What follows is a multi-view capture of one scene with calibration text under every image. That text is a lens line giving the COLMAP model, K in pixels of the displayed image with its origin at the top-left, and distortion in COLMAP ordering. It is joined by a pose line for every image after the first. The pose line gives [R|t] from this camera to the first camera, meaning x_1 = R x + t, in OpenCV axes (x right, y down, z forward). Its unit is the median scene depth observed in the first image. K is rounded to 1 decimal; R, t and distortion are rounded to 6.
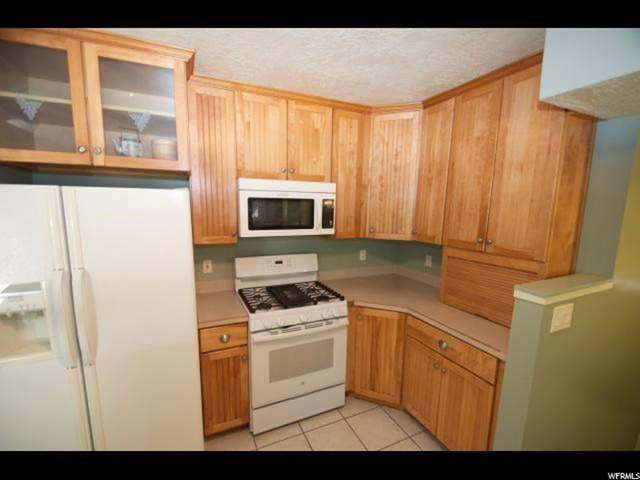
lens RADIAL K [[278.9, 0, 317.8], [0, 278.9, 250.4], [0, 0, 1]] dist [0.013021, -0.015872]
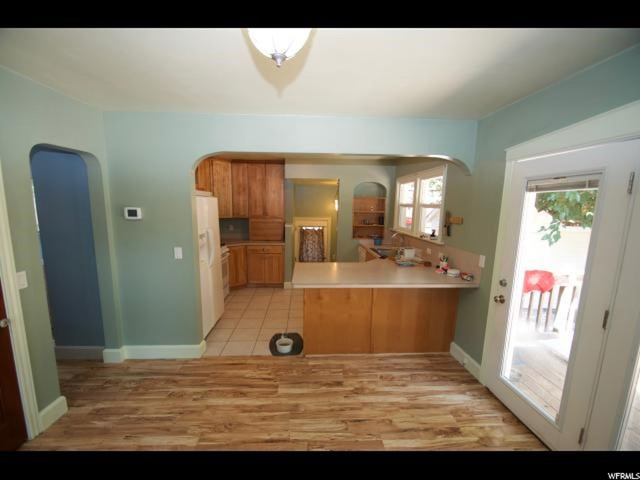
lens RADIAL K [[278.9, 0, 317.8], [0, 278.9, 250.4], [0, 0, 1]] dist [0.013021, -0.015872]
pose [[0.373353, -0.158170, 0.914106, -1.709984], [0.135055, 0.984127, 0.115125, 0.065500], [-0.917806, 0.080472, 0.388788, -0.563801]]
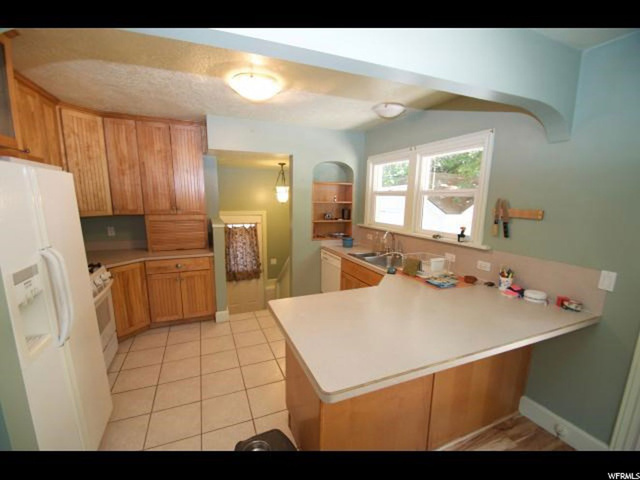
lens RADIAL K [[278.9, 0, 317.8], [0, 278.9, 250.4], [0, 0, 1]] dist [0.013021, -0.015872]
pose [[0.036778, -0.200958, 0.978909, -1.071087], [0.144260, 0.970379, 0.193788, 0.012800], [-0.988856, 0.134090, 0.064679, -0.028565]]
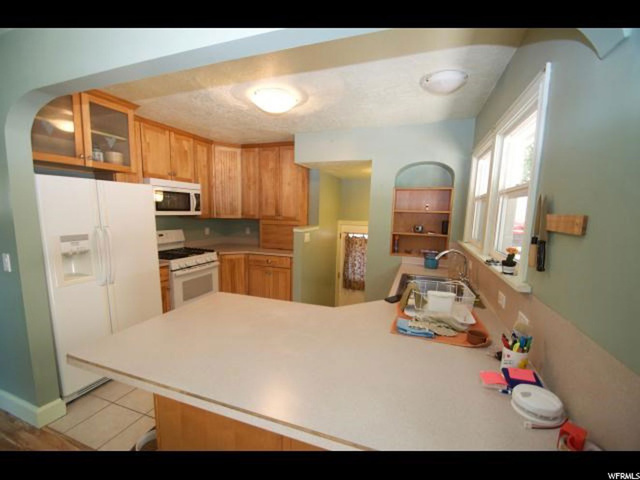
lens RADIAL K [[278.9, 0, 317.8], [0, 278.9, 250.4], [0, 0, 1]] dist [0.013021, -0.015872]
pose [[0.703079, -0.101671, 0.703806, -0.688295], [0.099548, 0.994053, 0.044155, 0.158764], [-0.704109, 0.039018, 0.709019, -0.705578]]
